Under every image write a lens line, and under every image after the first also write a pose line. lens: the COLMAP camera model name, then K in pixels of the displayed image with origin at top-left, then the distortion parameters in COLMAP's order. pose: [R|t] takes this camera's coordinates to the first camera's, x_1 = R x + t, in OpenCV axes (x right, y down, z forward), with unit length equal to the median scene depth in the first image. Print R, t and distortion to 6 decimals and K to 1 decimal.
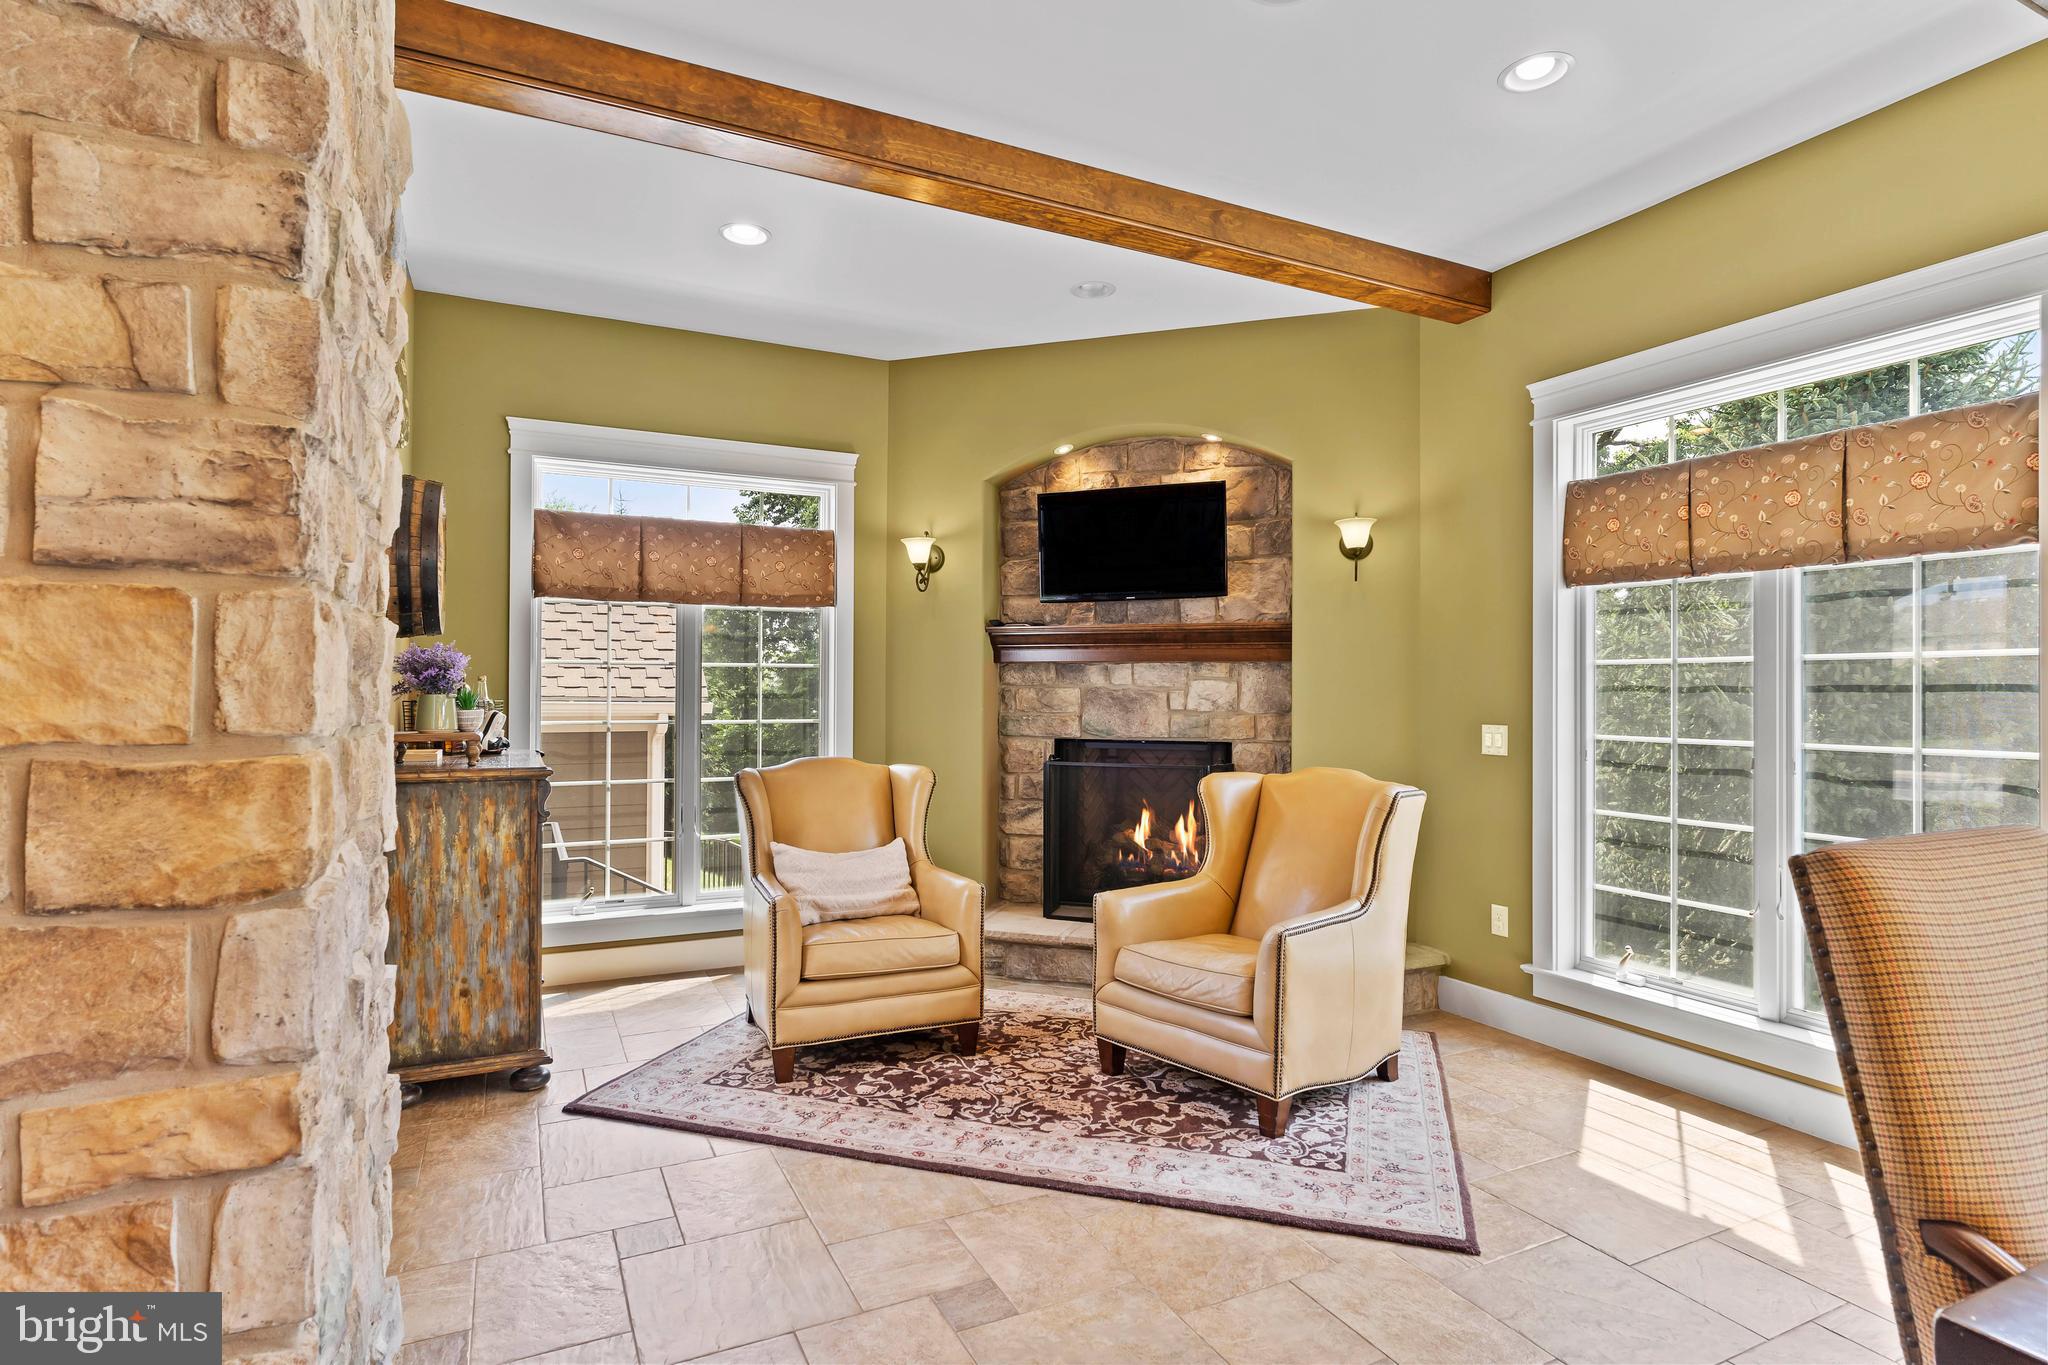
lens RADIAL K [[1042.2, 0, 1017.2], [0, 1042.2, 702.1], [0, 0, 1]] dist [-0.004136, -0.000024]
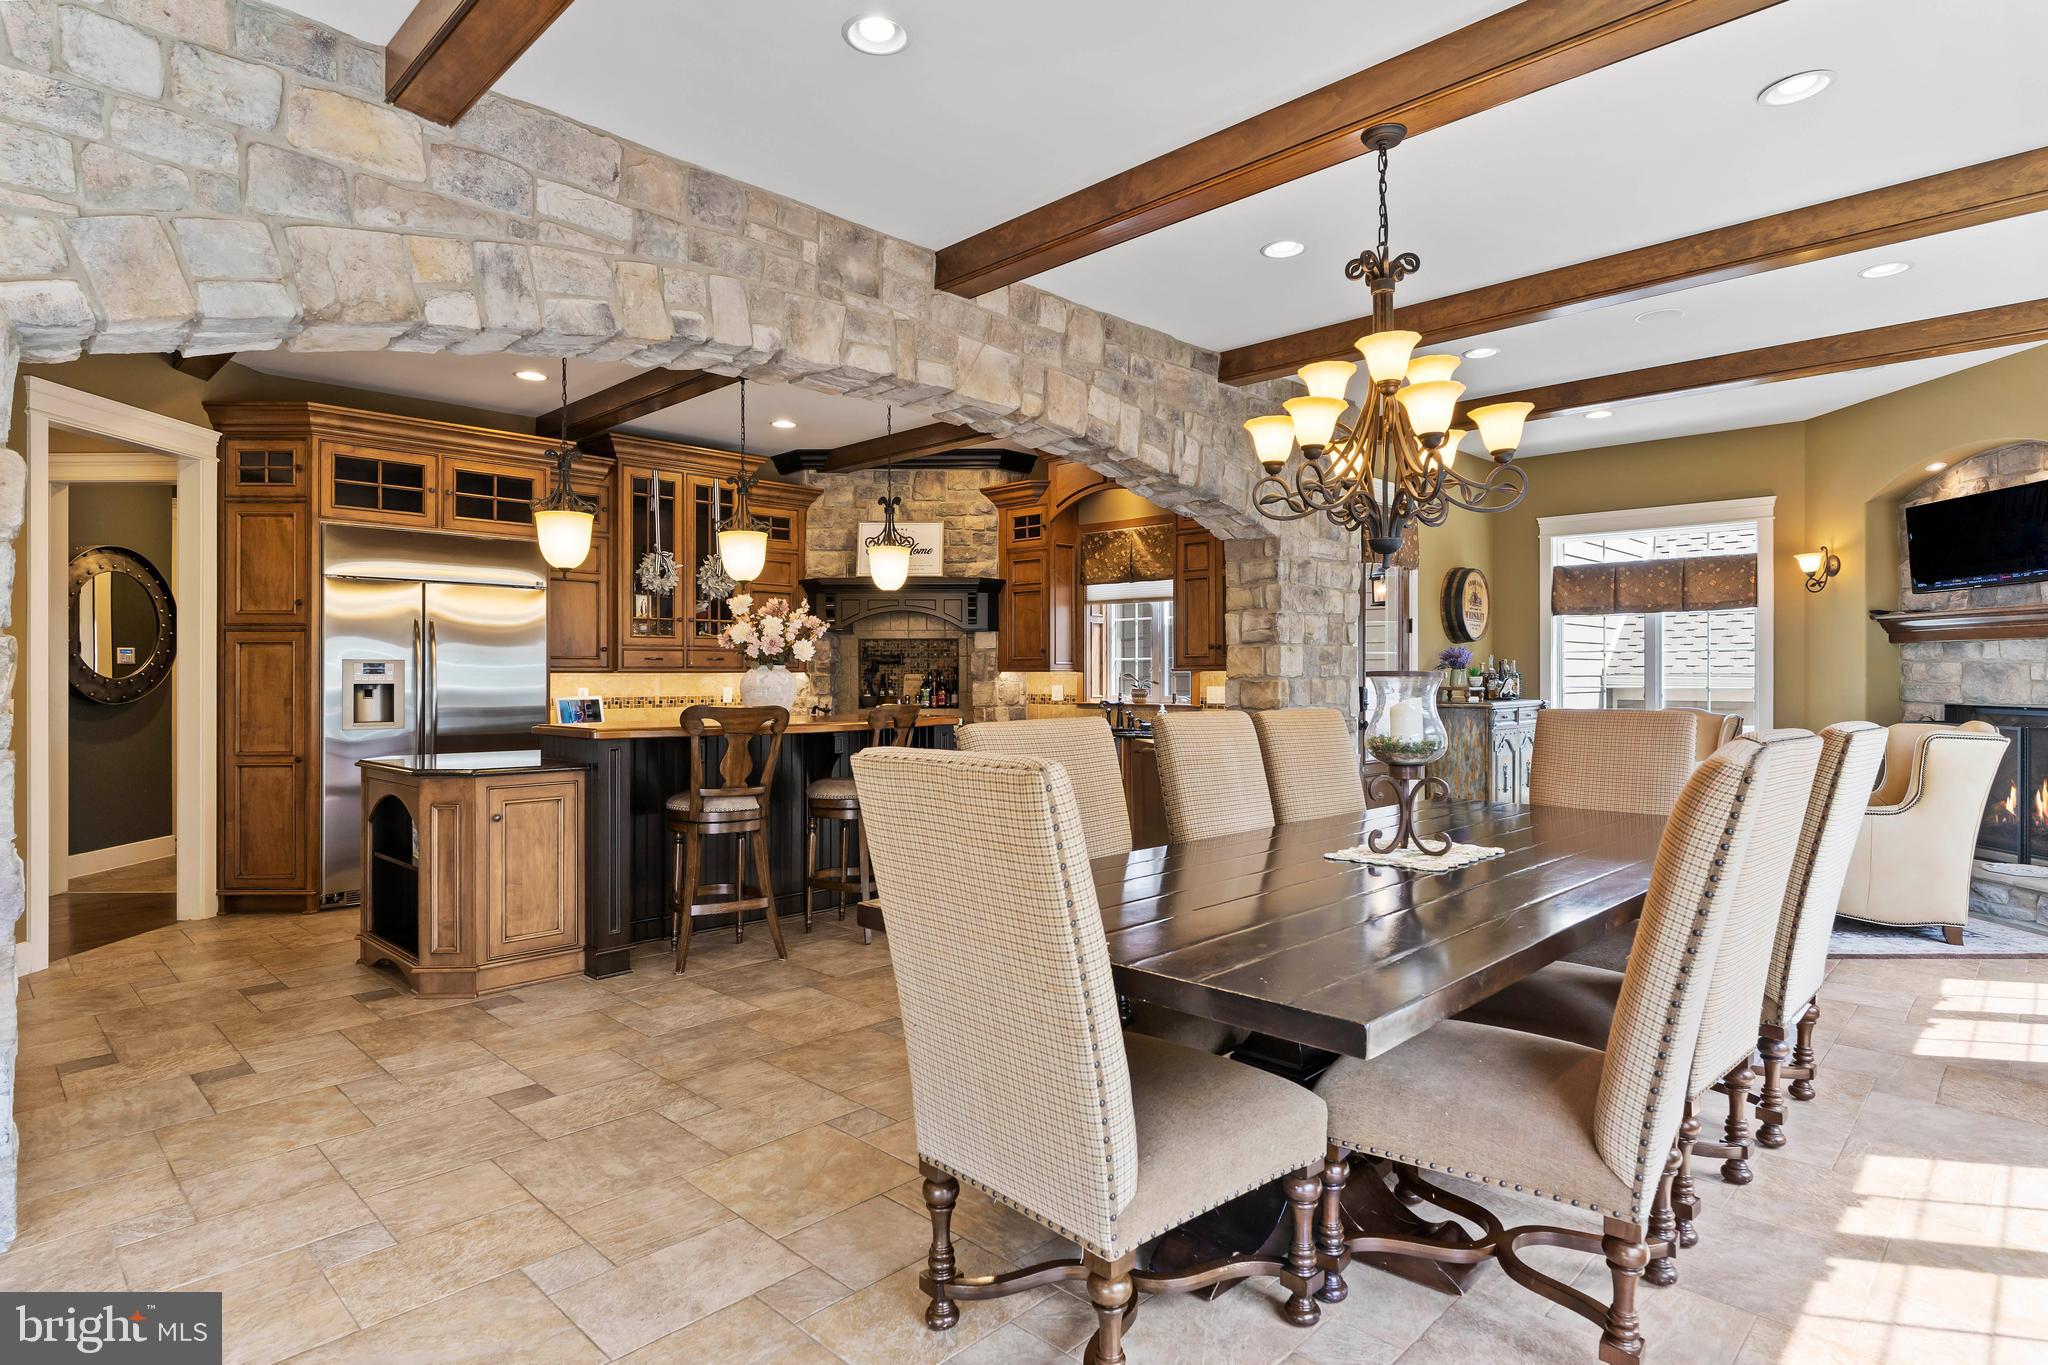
lens RADIAL K [[1083.8, 0, 1028.4], [0, 1083.8, 674.8], [0, 0, 1]] dist [-0.004825, -0.000582]
pose [[0.332780, -0.002451, -0.943001, 0.939264], [-0.006413, 0.999968, -0.004862, 0.014994], [0.942983, 0.007666, 0.332753, -0.450499]]
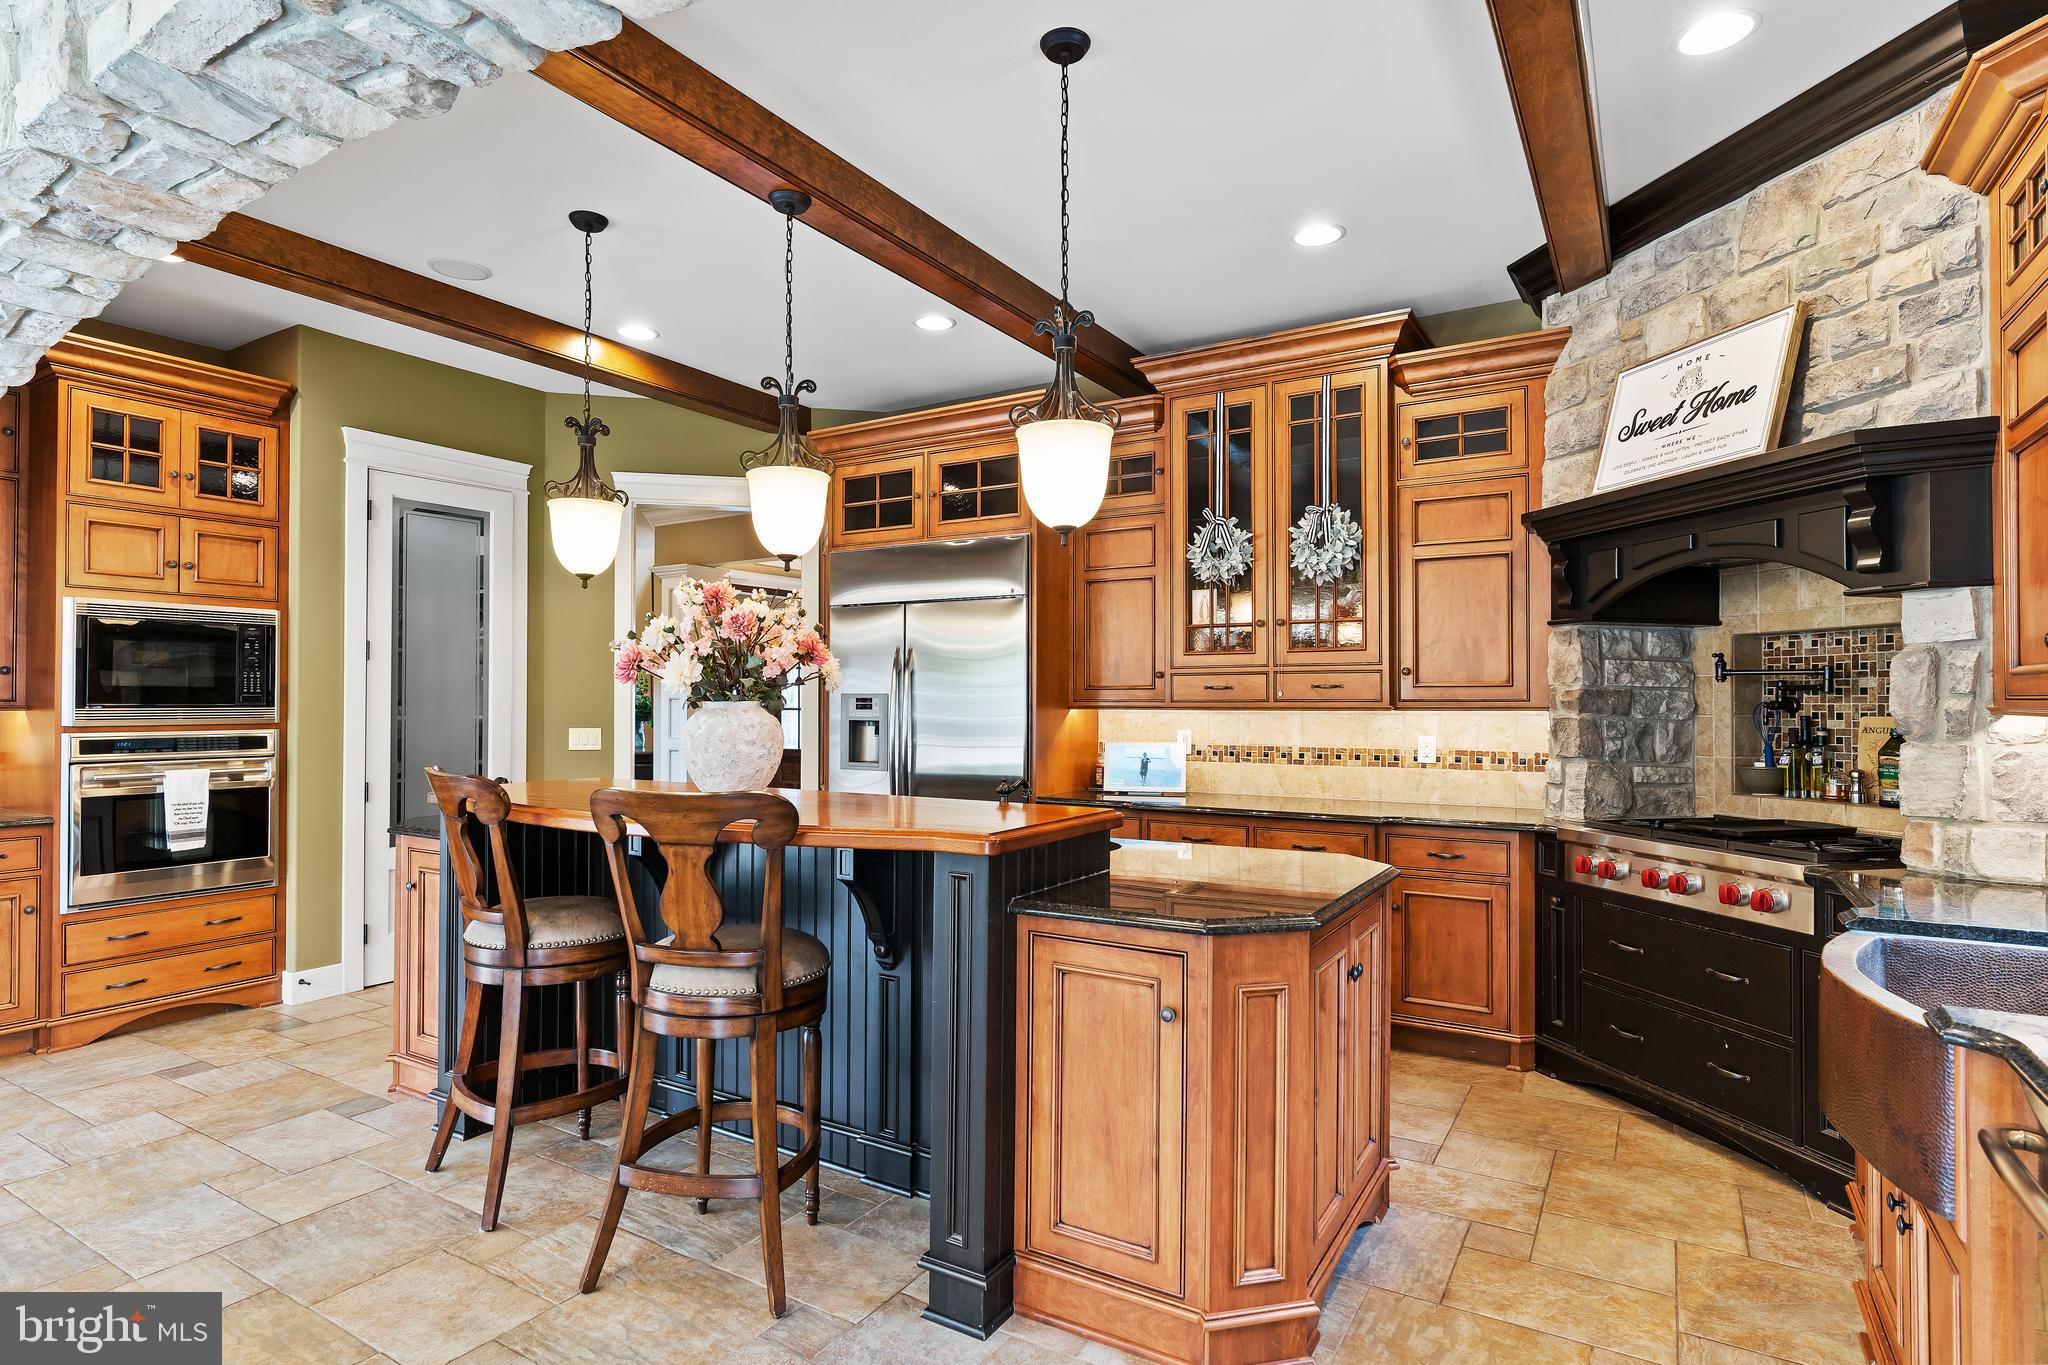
lens RADIAL K [[1057.5, 0, 1009.2], [0, 1057.5, 695.8], [0, 0, 1]] dist [-0.003665, 0.000013]
pose [[-0.848677, -0.006436, -0.528872, -0.021104], [-0.008228, 0.999966, 0.001035, -0.003843], [0.528847, 0.005230, -0.848701, 0.275433]]
